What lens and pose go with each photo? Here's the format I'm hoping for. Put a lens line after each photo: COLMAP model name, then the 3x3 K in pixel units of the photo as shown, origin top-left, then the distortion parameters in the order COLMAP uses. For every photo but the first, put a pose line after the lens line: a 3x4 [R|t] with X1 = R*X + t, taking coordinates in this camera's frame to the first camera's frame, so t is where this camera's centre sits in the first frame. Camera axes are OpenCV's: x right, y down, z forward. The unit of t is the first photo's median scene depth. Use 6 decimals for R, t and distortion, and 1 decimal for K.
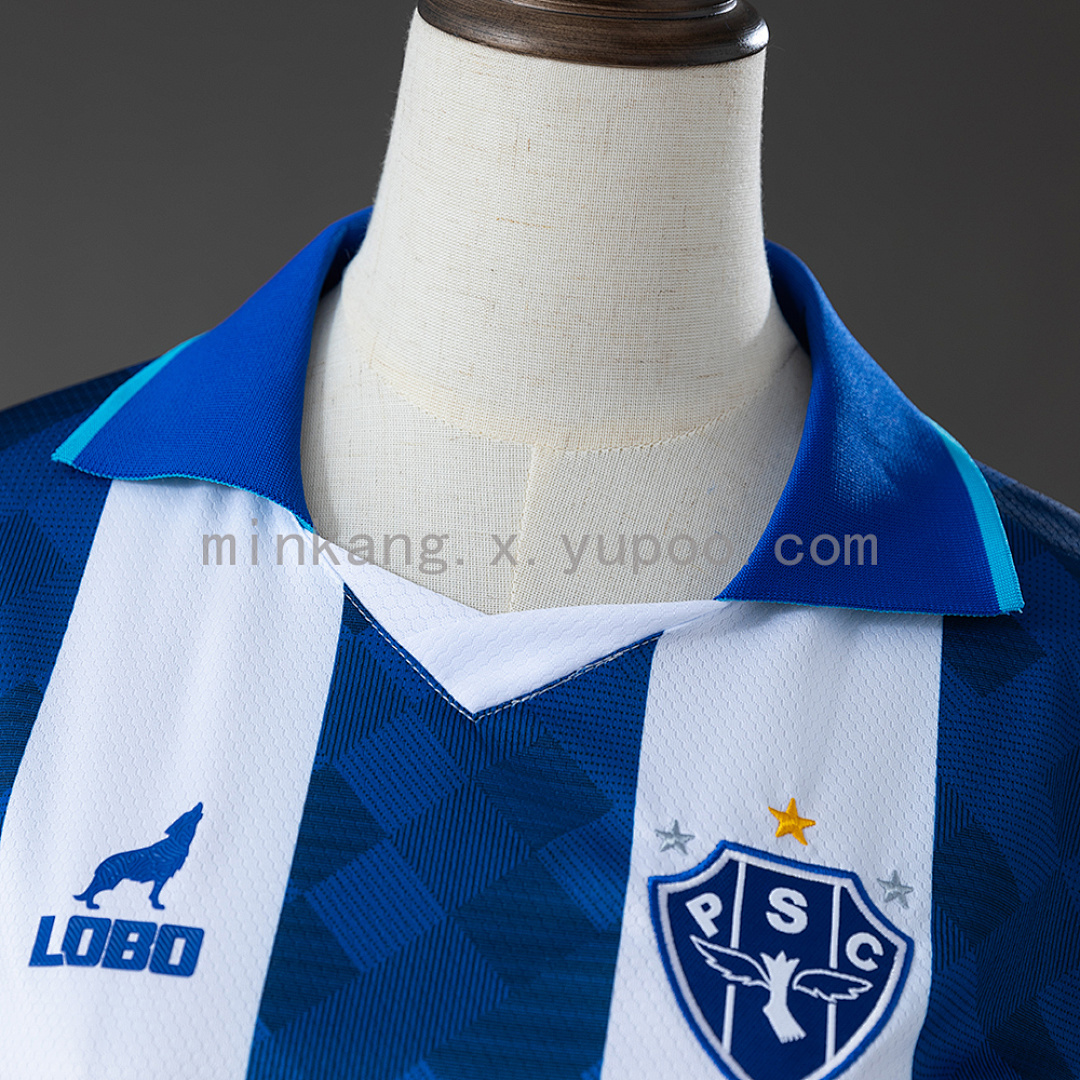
lens RADIAL K [[2540.2, 0, 540.0], [0, 2540.2, 540.0], [0, 0, 1]] dist [0.104726, -0.766688]
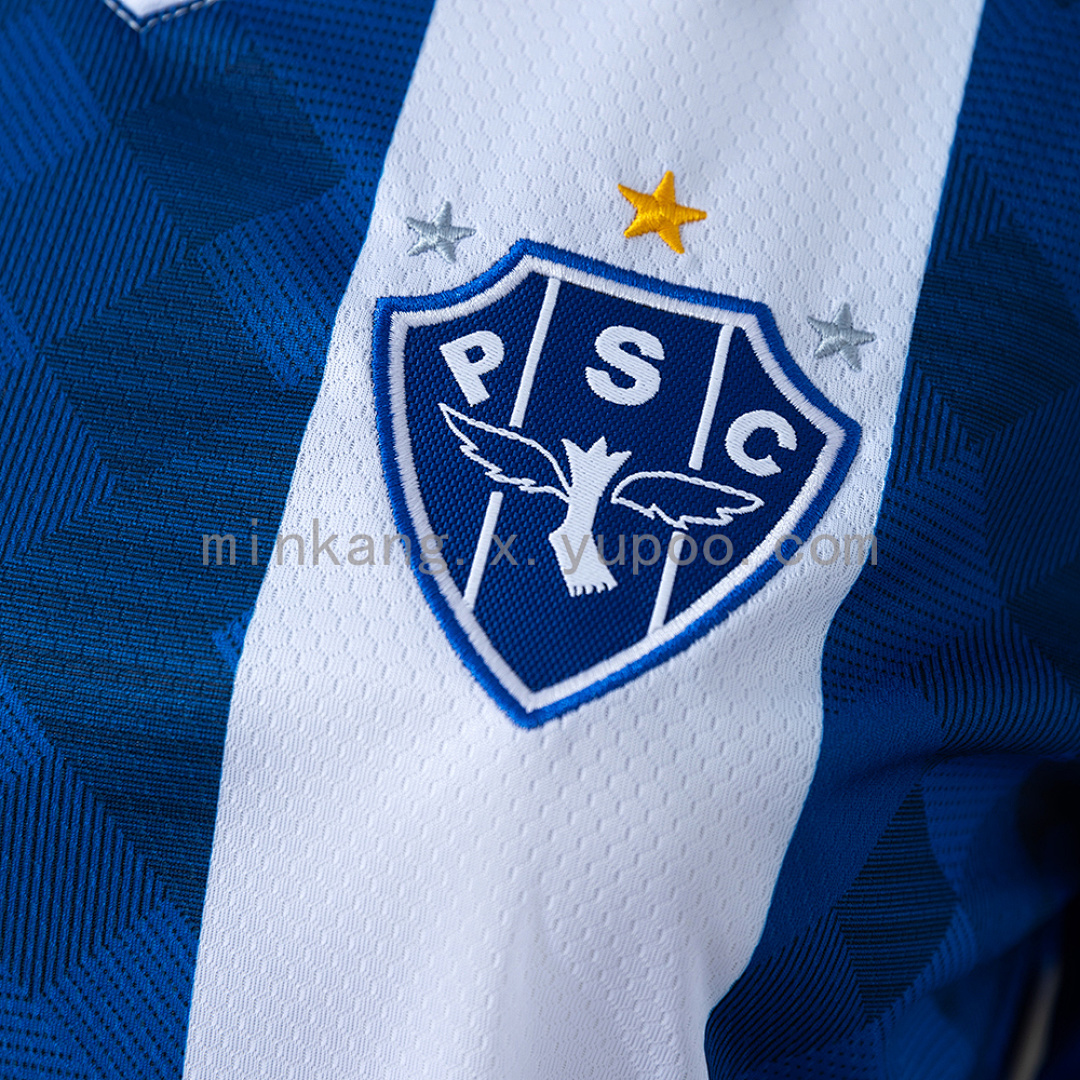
lens RADIAL K [[2414.3, 0, 540.0], [0, 2414.3, 540.0], [0, 0, 1]] dist [0.122609, -0.505633]
pose [[0.982737, 0.045115, -0.179425, 0.175600], [-0.010586, 0.981935, 0.188920, 0.083092], [0.184707, -0.183759, 0.965462, 0.477322]]
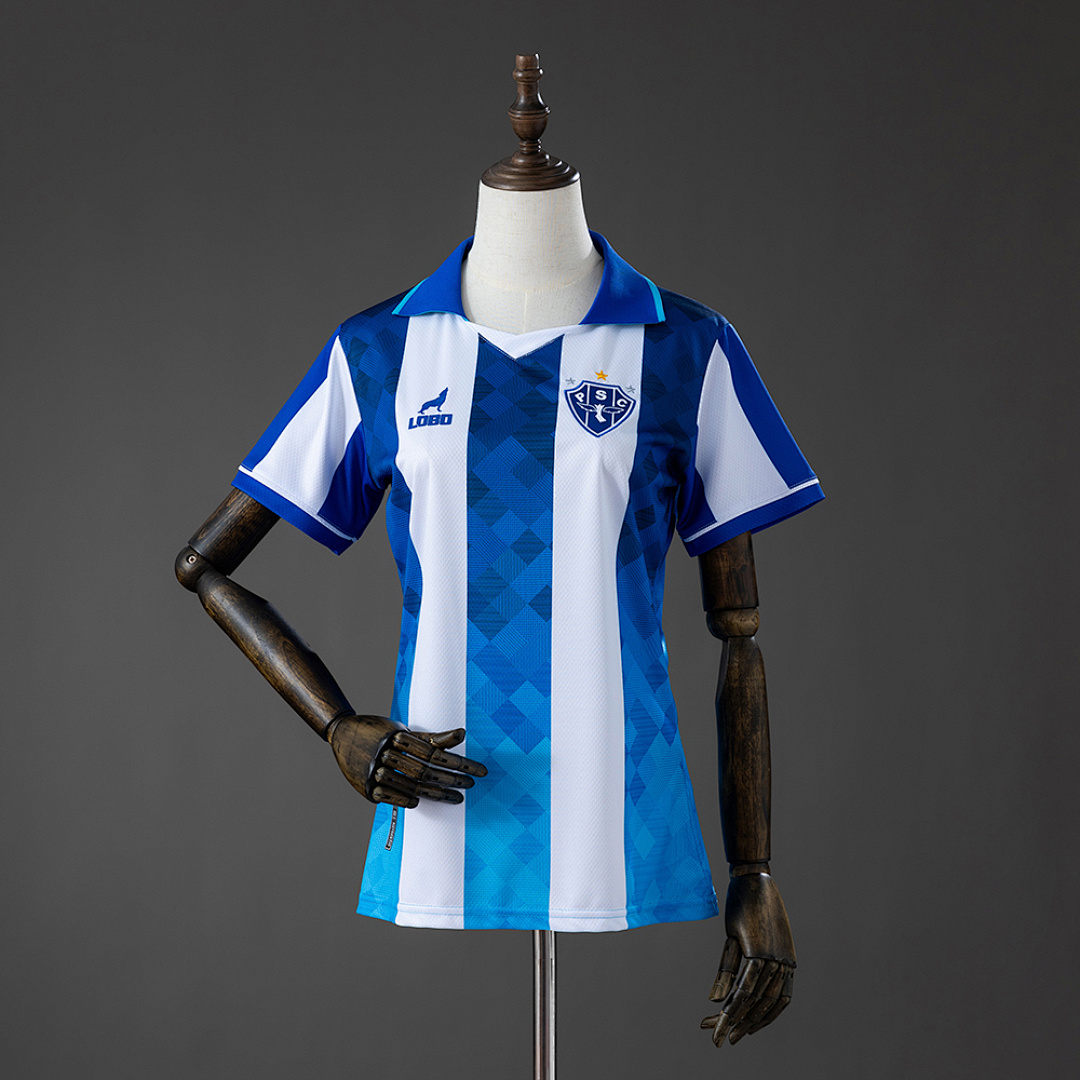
lens RADIAL K [[2414.3, 0, 540.0], [0, 2414.3, 540.0], [0, 0, 1]] dist [0.122609, -0.505633]
pose [[0.992827, -0.112028, -0.041762, 0.133423], [0.109651, 0.992424, -0.055428, 0.556311], [0.047655, 0.050451, 0.997589, -2.645417]]
